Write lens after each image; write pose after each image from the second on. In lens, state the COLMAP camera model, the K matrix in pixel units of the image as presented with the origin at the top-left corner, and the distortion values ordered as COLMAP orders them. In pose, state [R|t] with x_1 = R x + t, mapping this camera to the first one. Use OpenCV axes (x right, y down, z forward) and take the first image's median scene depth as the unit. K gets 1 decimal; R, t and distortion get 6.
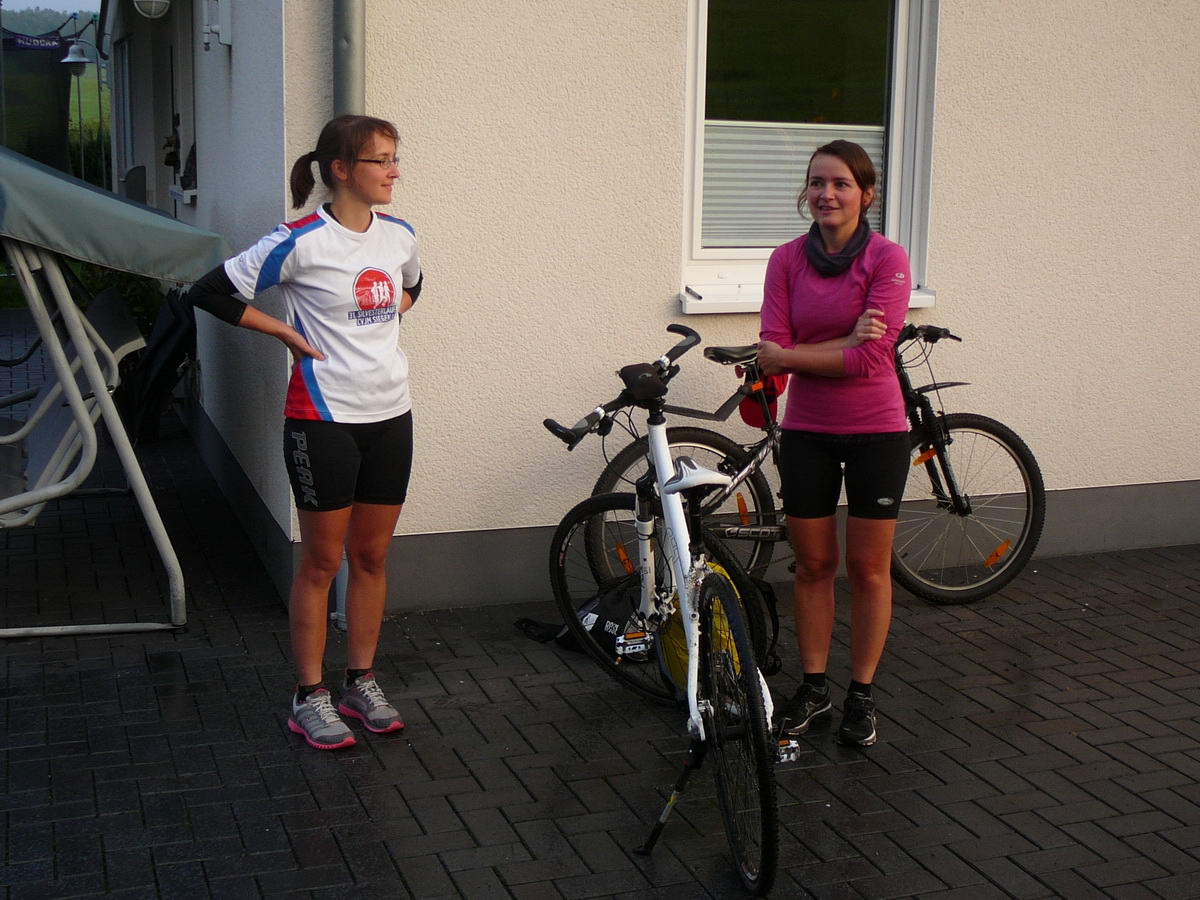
lens RADIAL K [[1655.9, 0, 600.0], [0, 1655.9, 450.0], [0, 0, 1]] dist [-0.043121, -0.034583]
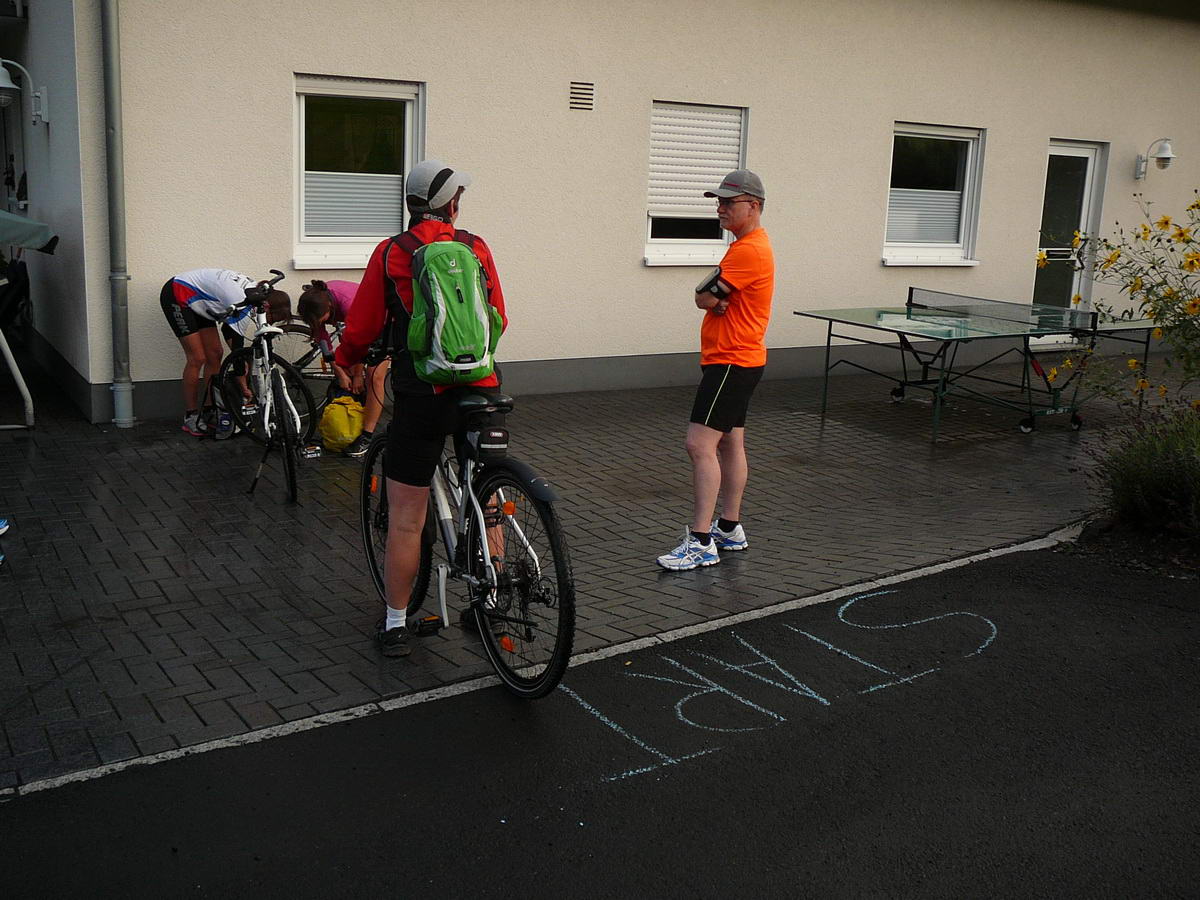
lens RADIAL K [[1254.3, 0, 600.0], [0, 1254.3, 450.0], [0, 0, 1]] dist [-0.115144, 0.211709]
pose [[0.978950, -0.018882, 0.203224, 0.108535], [0.010960, 0.999138, 0.040035, 0.083850], [-0.203805, -0.036965, 0.978313, -0.576520]]
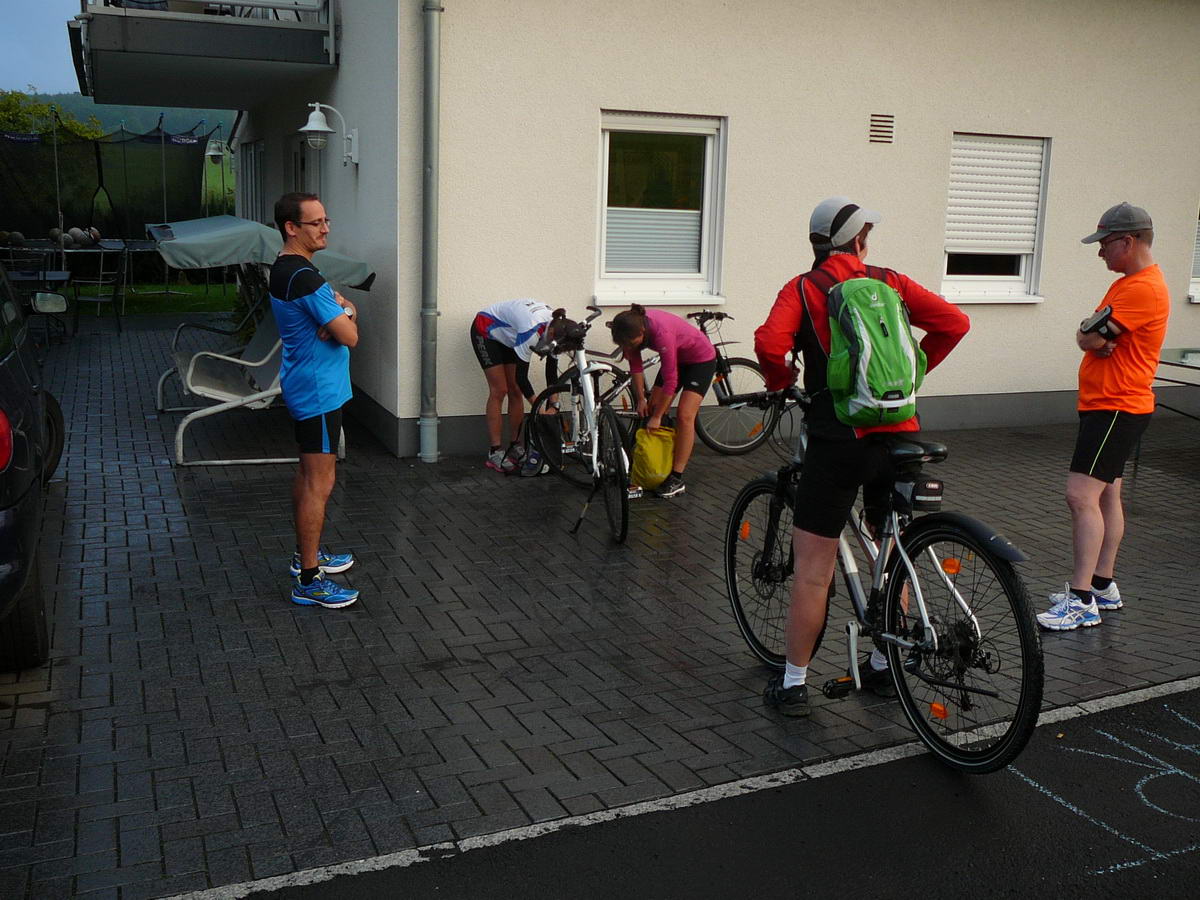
lens RADIAL K [[1254.3, 0, 600.0], [0, 1254.3, 450.0], [0, 0, 1]] dist [-0.115144, 0.211709]
pose [[0.999036, 0.003820, 0.043737, -0.009414], [-0.004338, 0.999922, 0.011736, 0.076867], [-0.043689, -0.011914, 0.998974, -0.521827]]
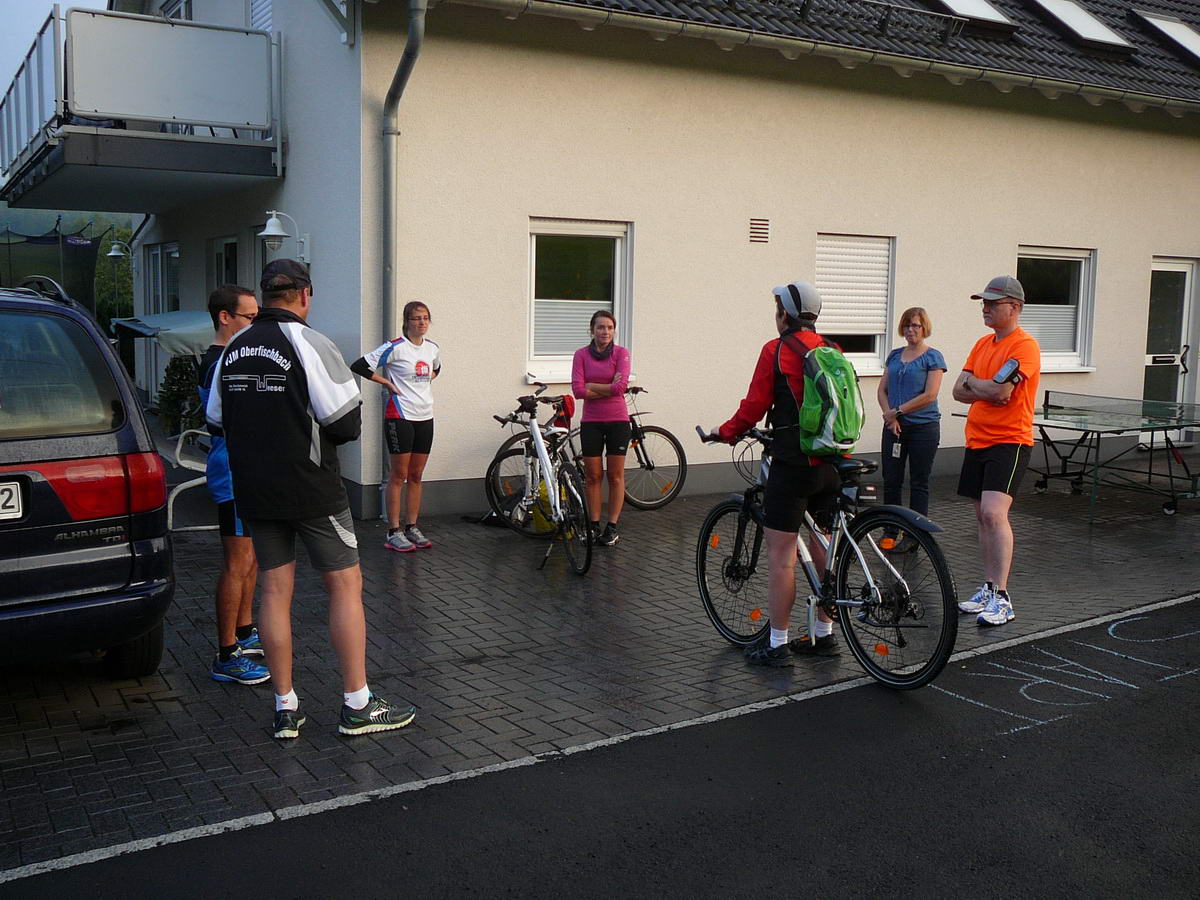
lens RADIAL K [[1254.3, 0, 600.0], [0, 1254.3, 450.0], [0, 0, 1]] dist [-0.115144, 0.211709]
pose [[0.984607, -0.019225, 0.173723, -0.163925], [0.030081, 0.997741, -0.060073, 0.123300], [-0.172175, 0.064374, 0.982961, -0.755368]]
